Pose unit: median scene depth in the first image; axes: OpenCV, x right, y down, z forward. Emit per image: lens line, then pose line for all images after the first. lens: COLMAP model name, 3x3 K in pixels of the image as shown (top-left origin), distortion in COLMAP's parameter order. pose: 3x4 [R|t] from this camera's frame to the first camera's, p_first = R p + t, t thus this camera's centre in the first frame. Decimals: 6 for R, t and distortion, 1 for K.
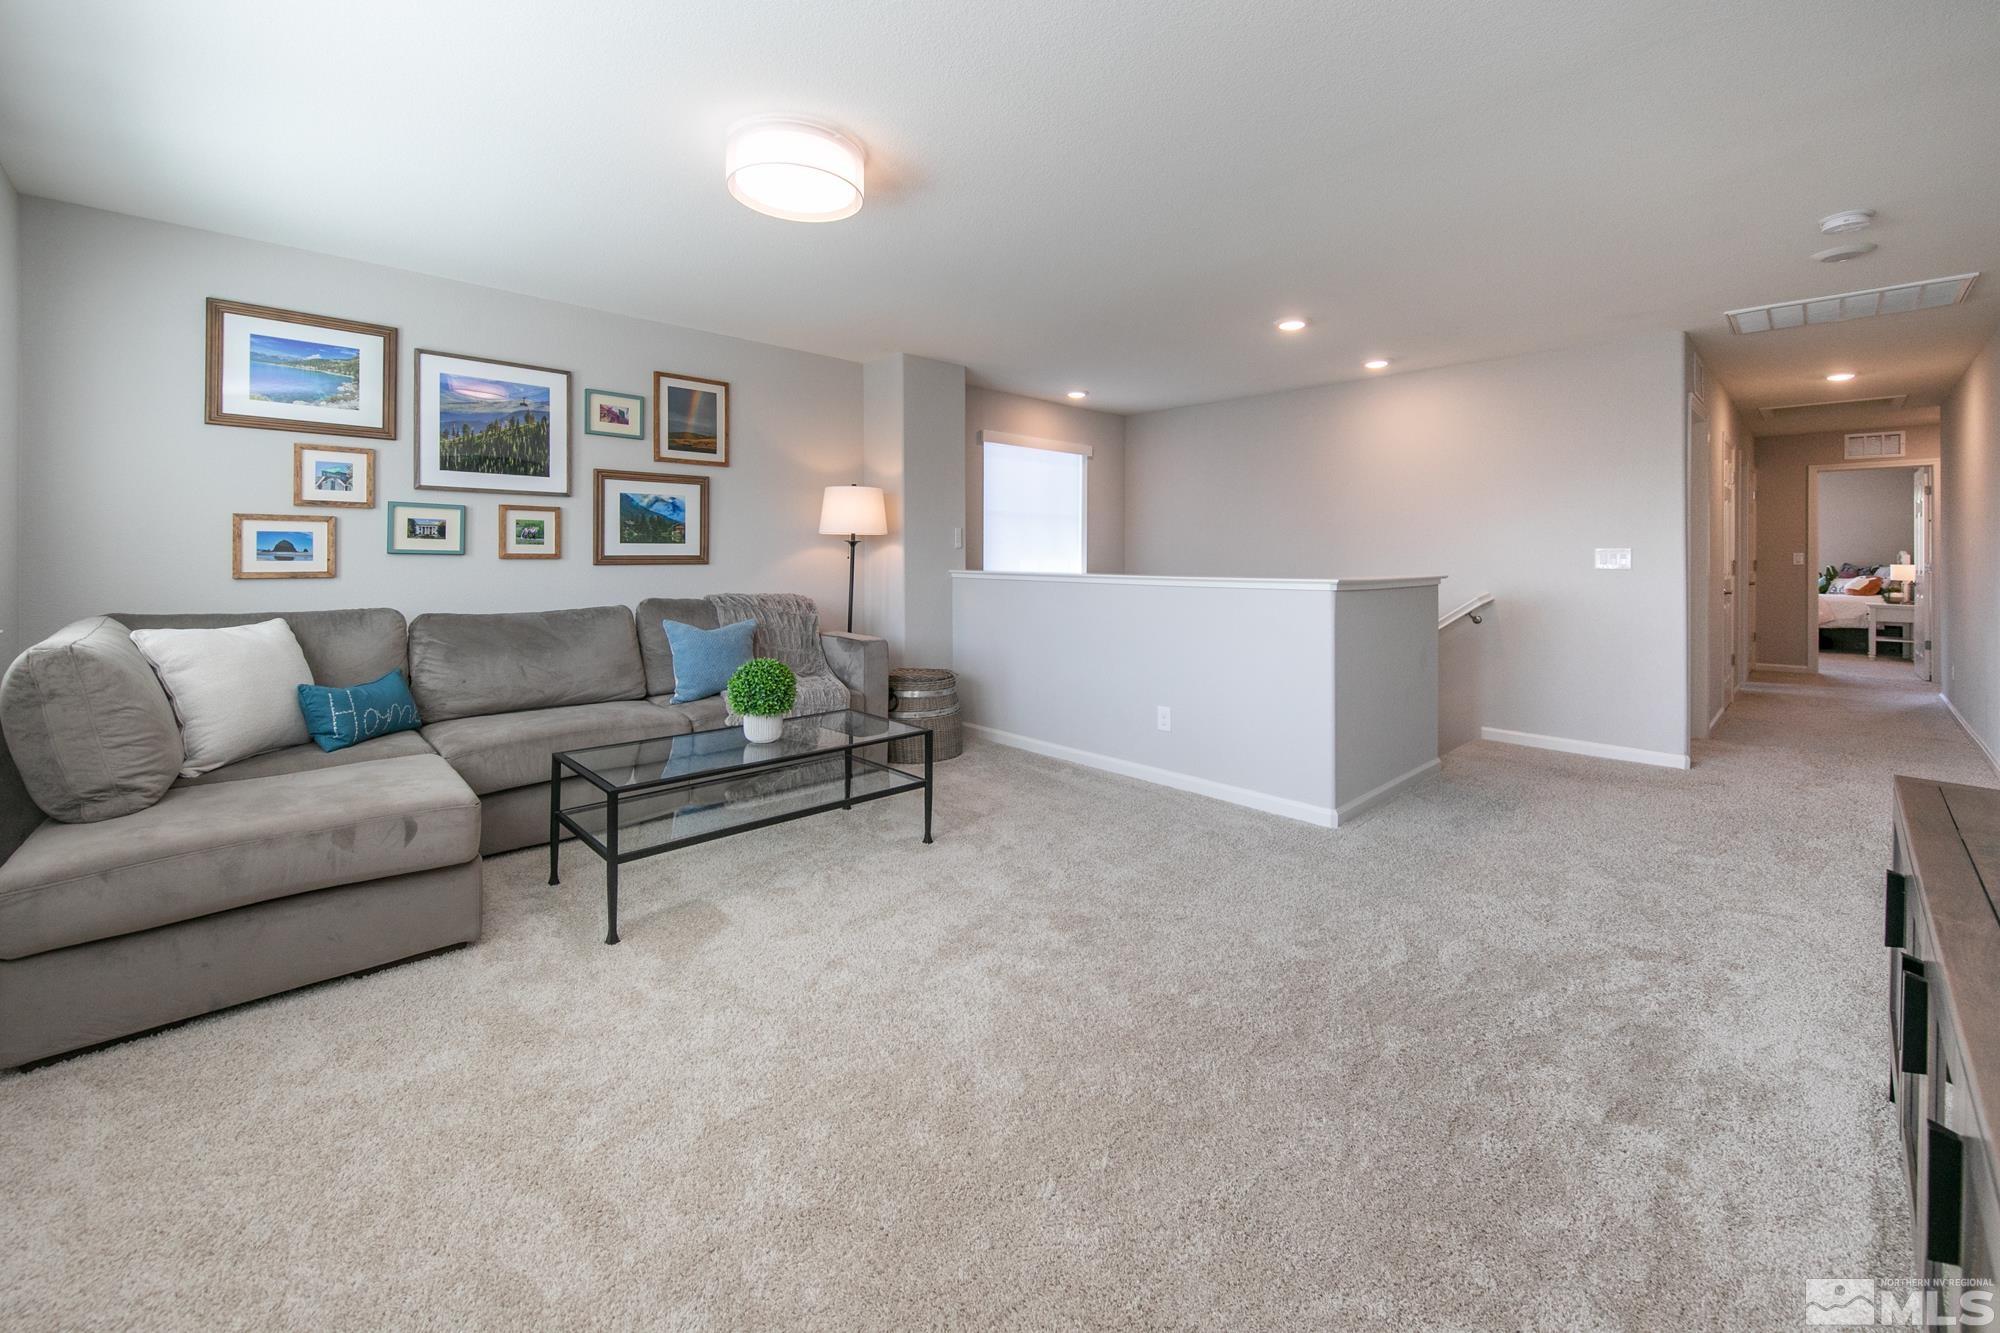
lens RADIAL K [[760.0, 0, 998.0], [0, 760.0, 652.3], [0, 0, 1]] dist [-0.017525, -0.000079]
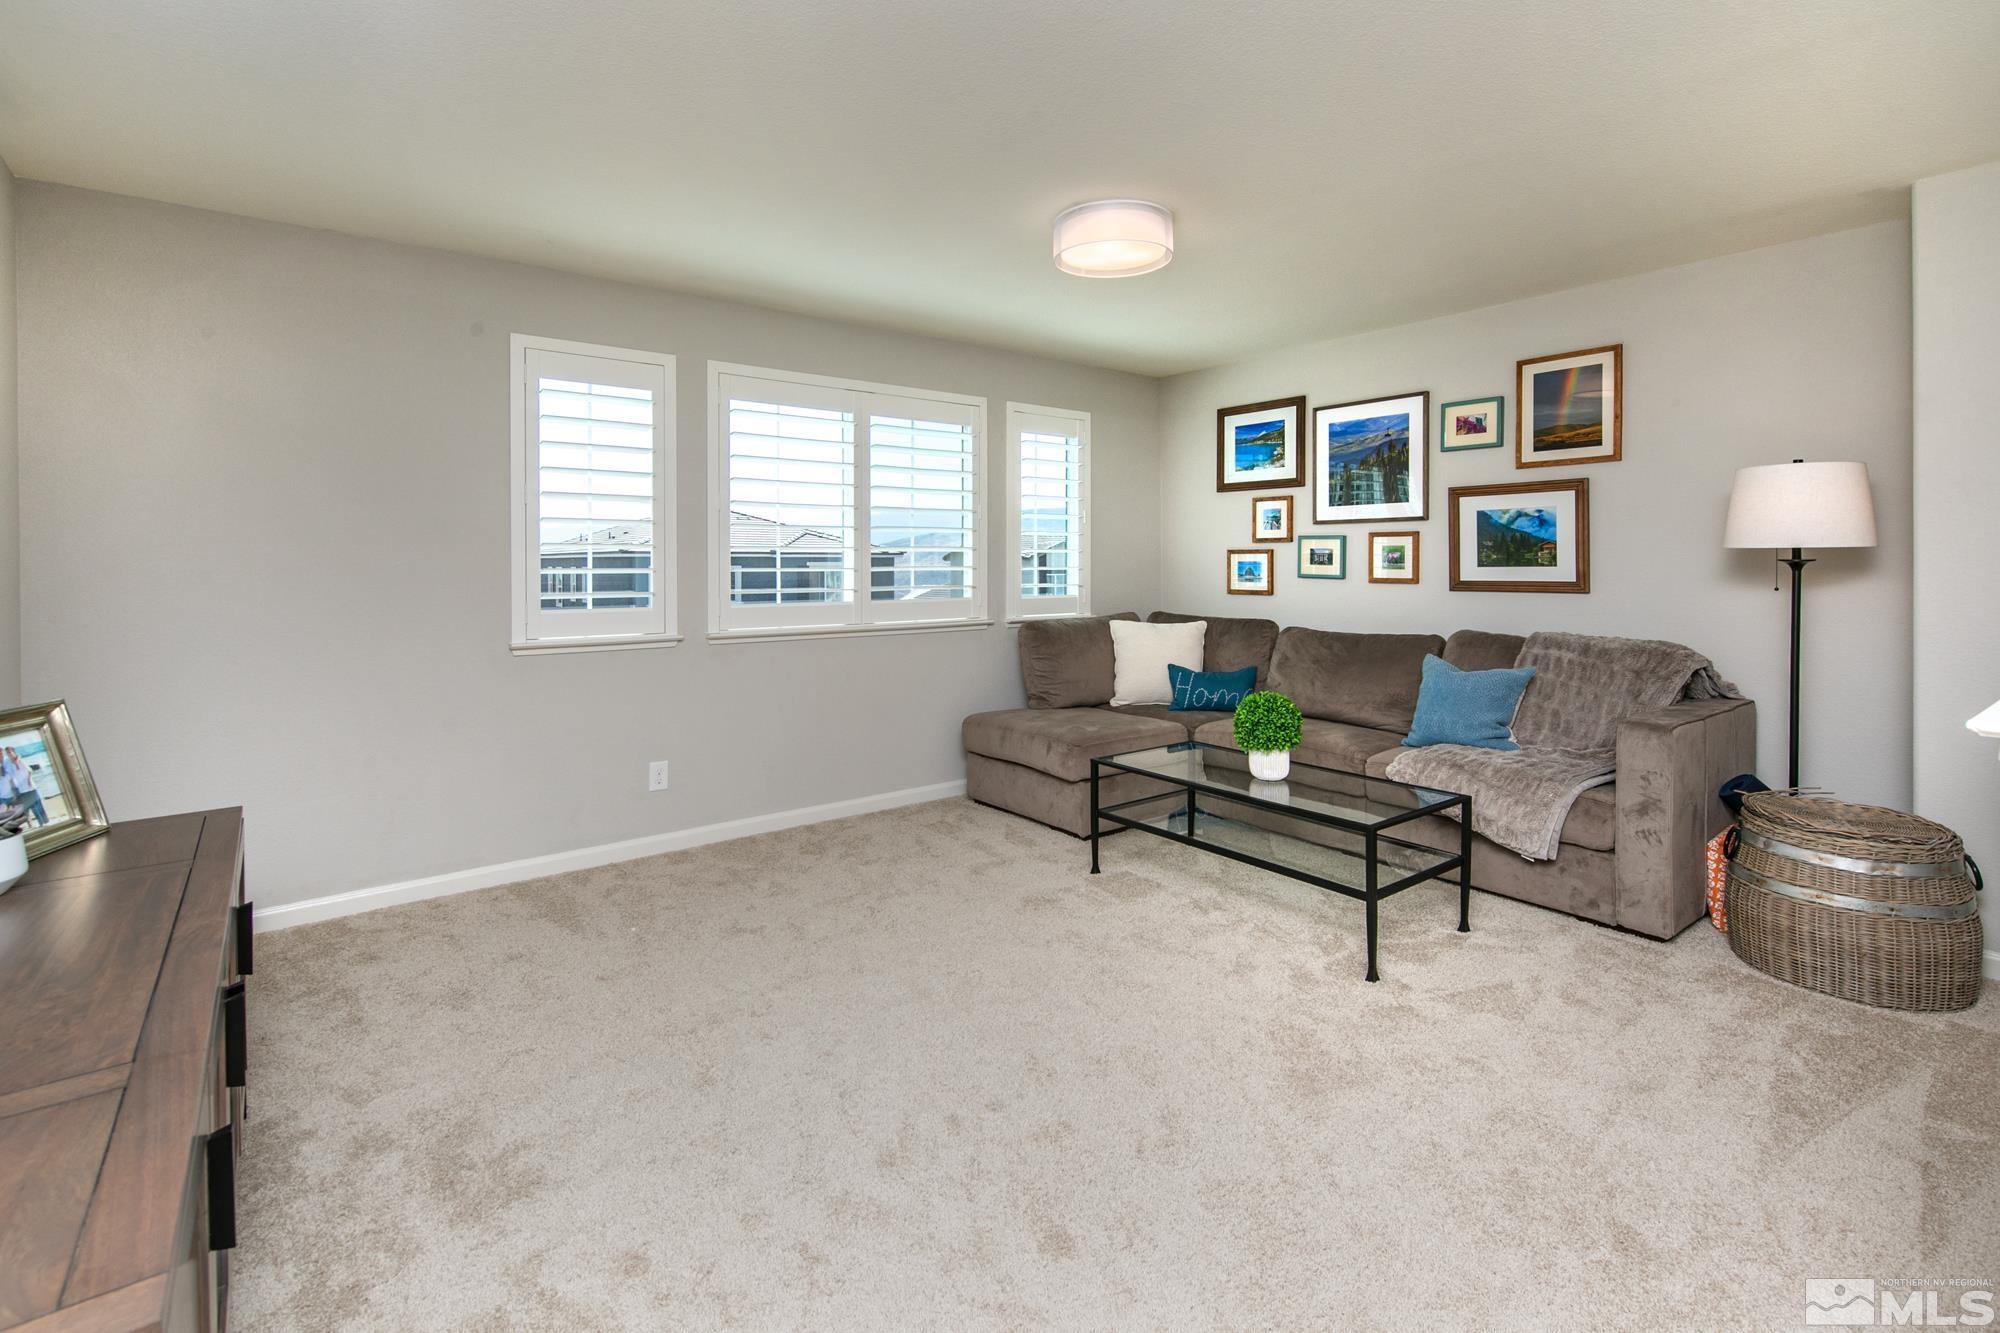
lens RADIAL K [[925.5, 0, 1000.0], [0, 925.5, 666.5], [0, 0, 1]] dist [-0.001132, -0.000525]
pose [[-0.121635, 0.102709, -0.987247, 0.681510], [-0.125656, 0.985036, 0.117961, -0.091724], [0.984589, 0.138402, -0.106909, 0.612507]]
